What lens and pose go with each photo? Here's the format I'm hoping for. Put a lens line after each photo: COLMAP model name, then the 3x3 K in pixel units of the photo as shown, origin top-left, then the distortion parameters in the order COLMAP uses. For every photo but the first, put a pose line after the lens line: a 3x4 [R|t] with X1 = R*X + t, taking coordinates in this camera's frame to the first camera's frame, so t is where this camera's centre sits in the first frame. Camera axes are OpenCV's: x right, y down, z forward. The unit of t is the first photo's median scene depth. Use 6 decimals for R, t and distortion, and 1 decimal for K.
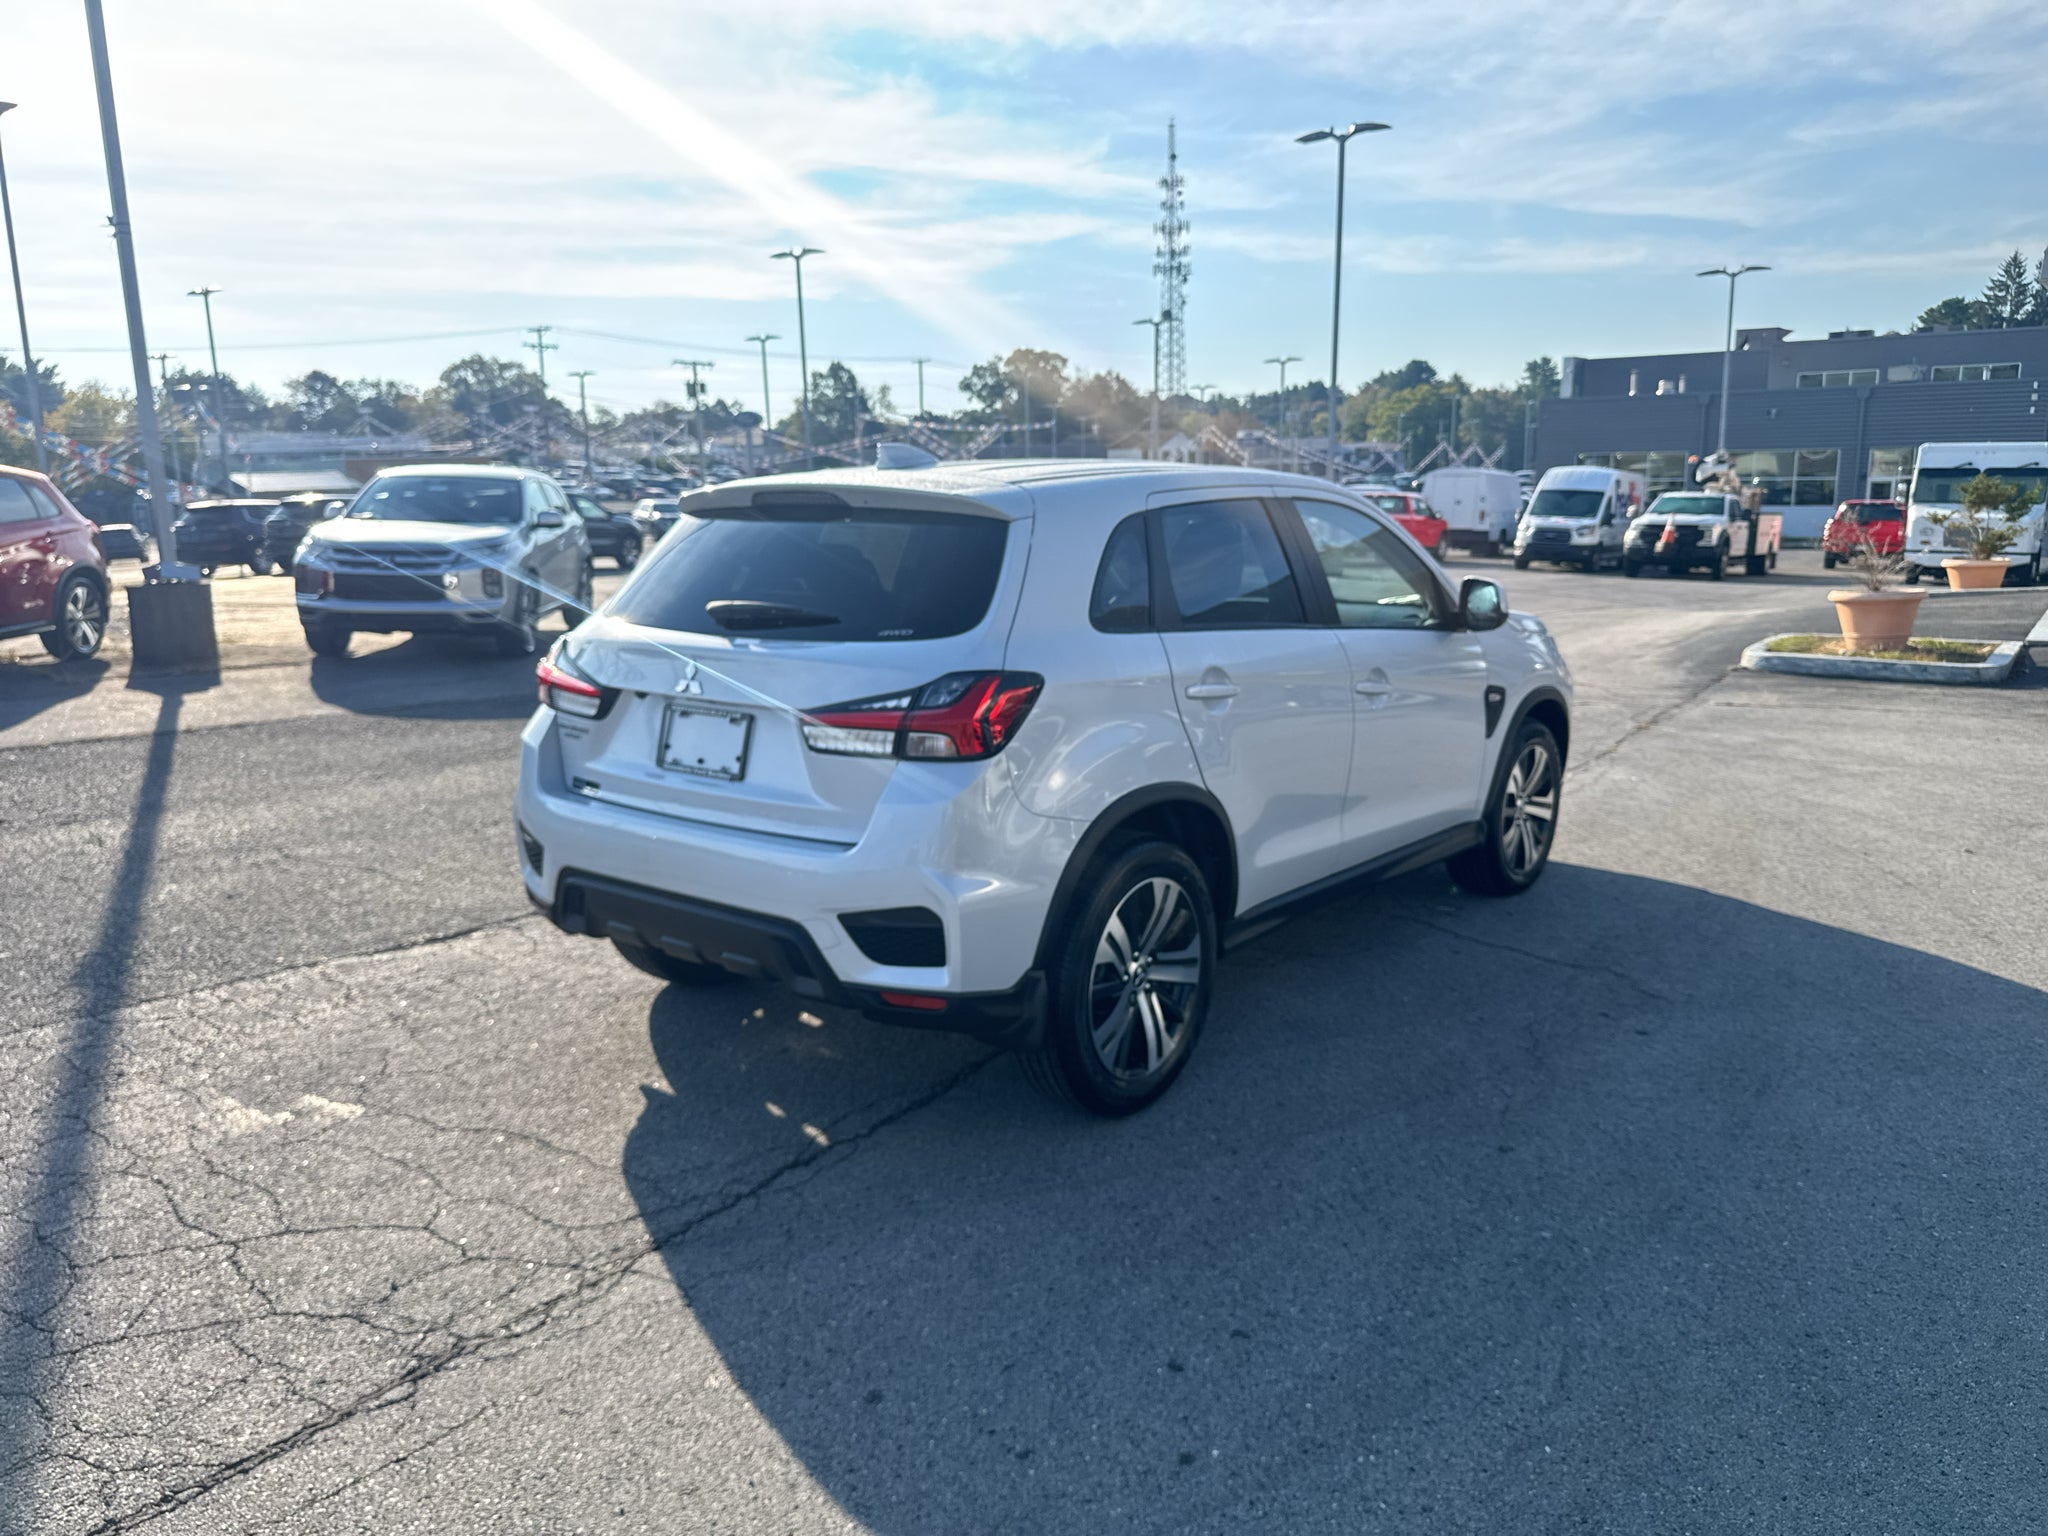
lens RADIAL K [[1447.9, 0, 1043.1], [0, 1447.9, 758.4], [0, 0, 1]] dist [0.024241, -0.039108]
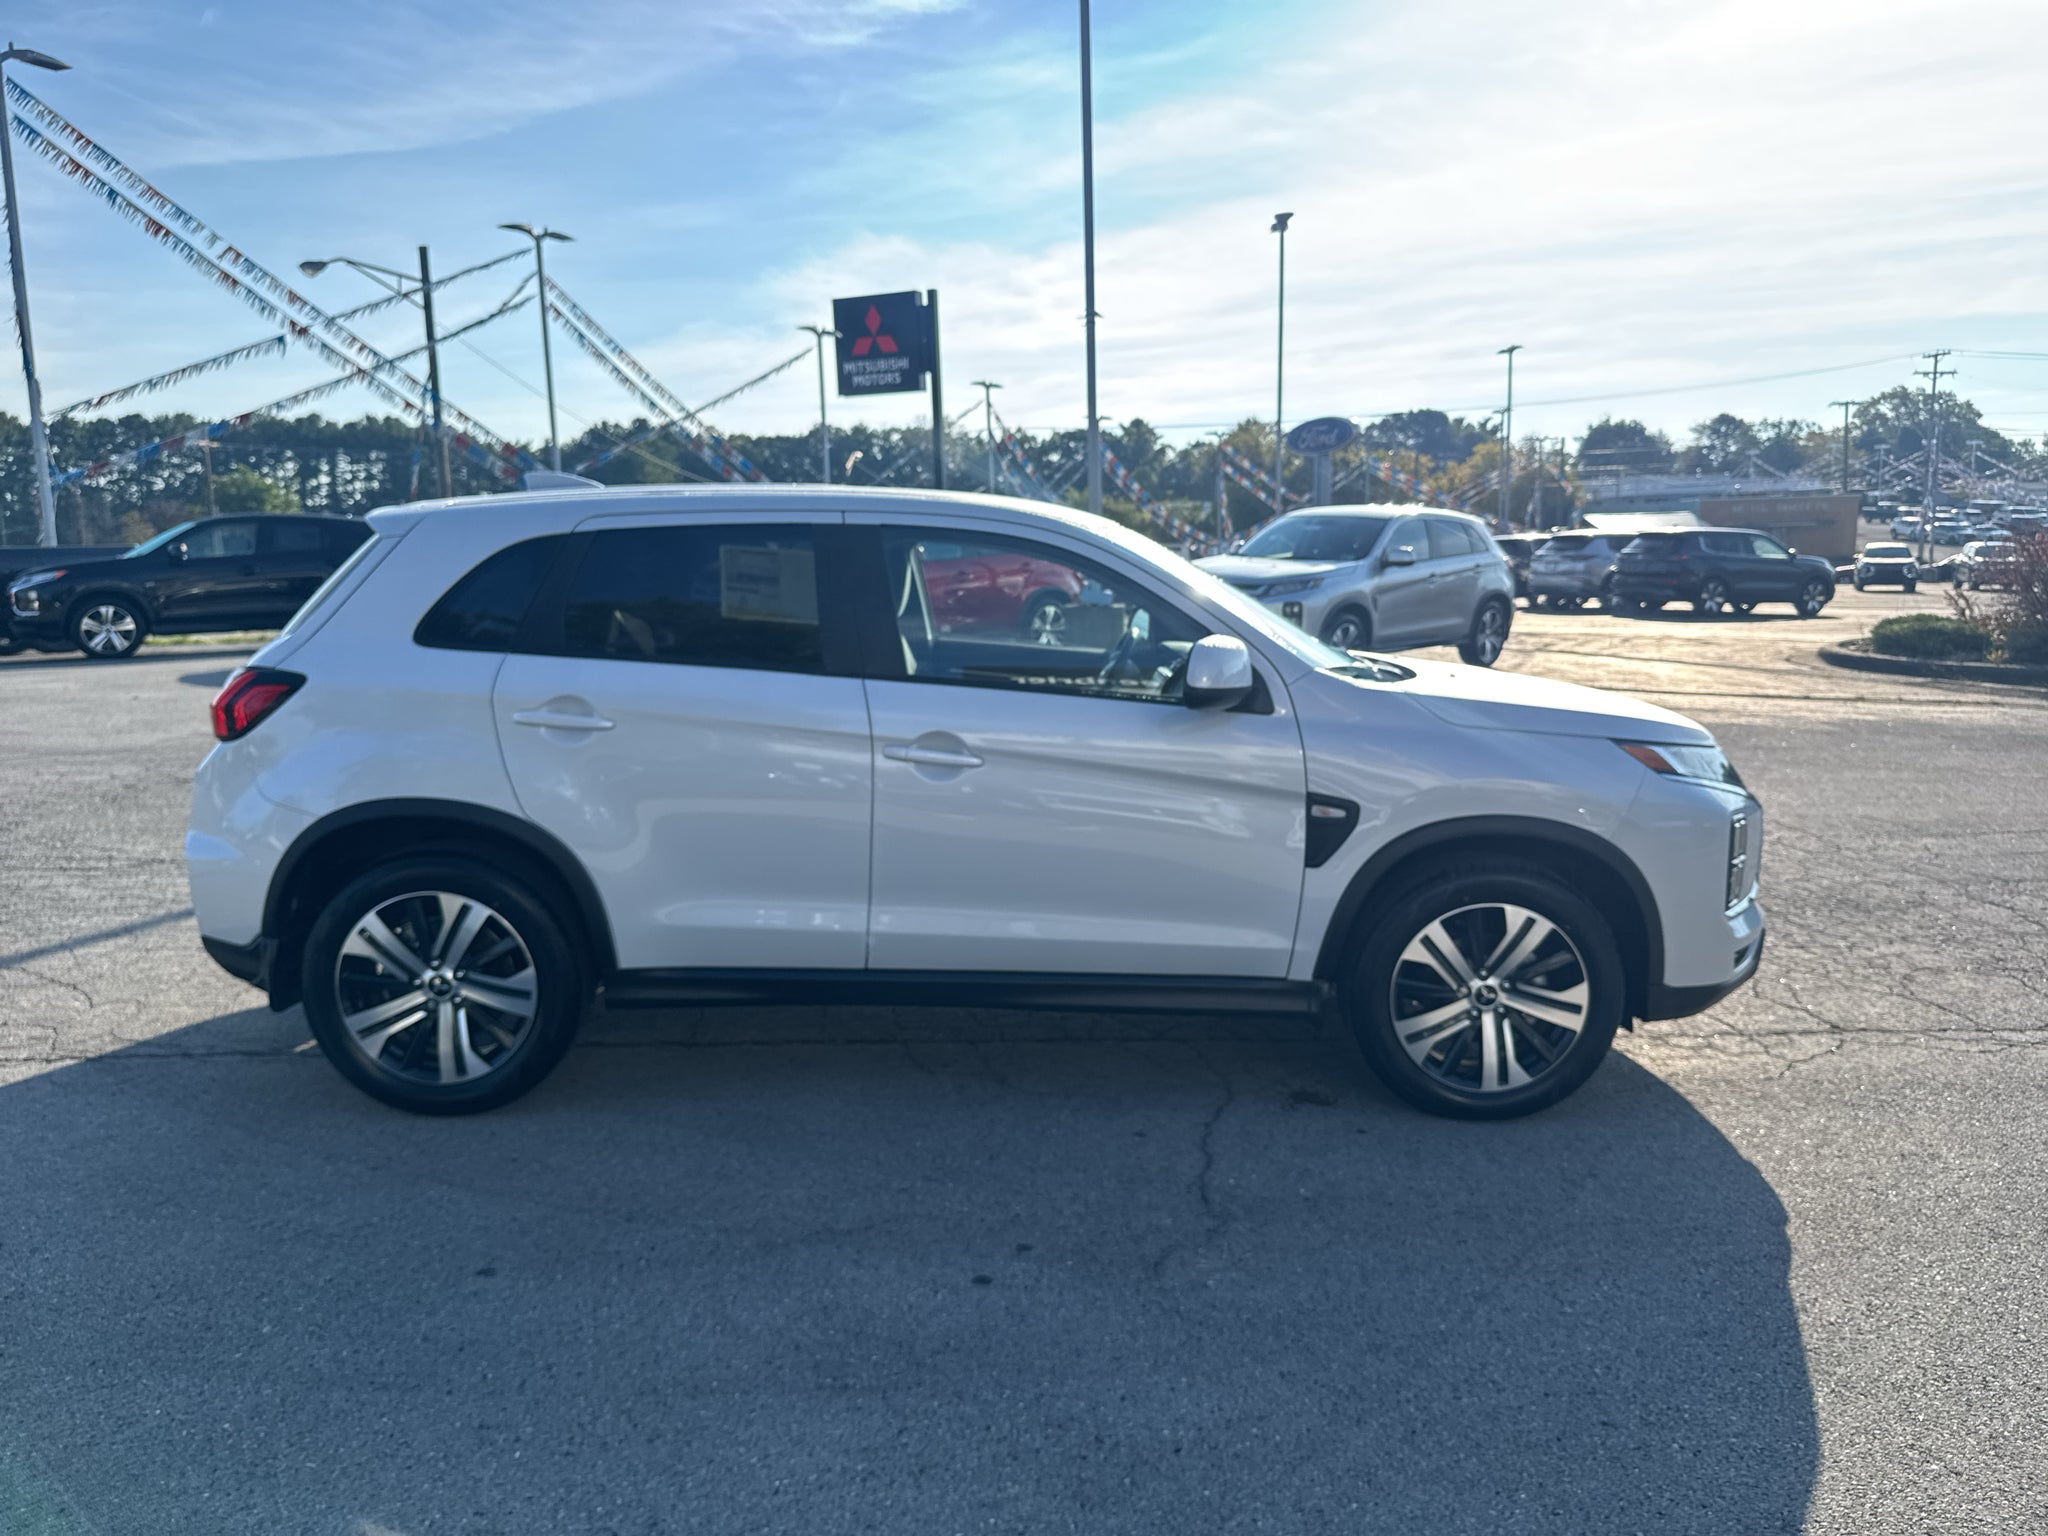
lens RADIAL K [[1447.9, 0, 1054.5], [0, 1447.9, 783.9], [0, 0, 1]] dist [0.024241, -0.039108]
pose [[0.628756, 0.132546, -0.766223, 0.757679], [-0.140728, 0.988491, 0.055515, -0.074839], [0.764762, 0.072924, 0.640173, 0.449992]]
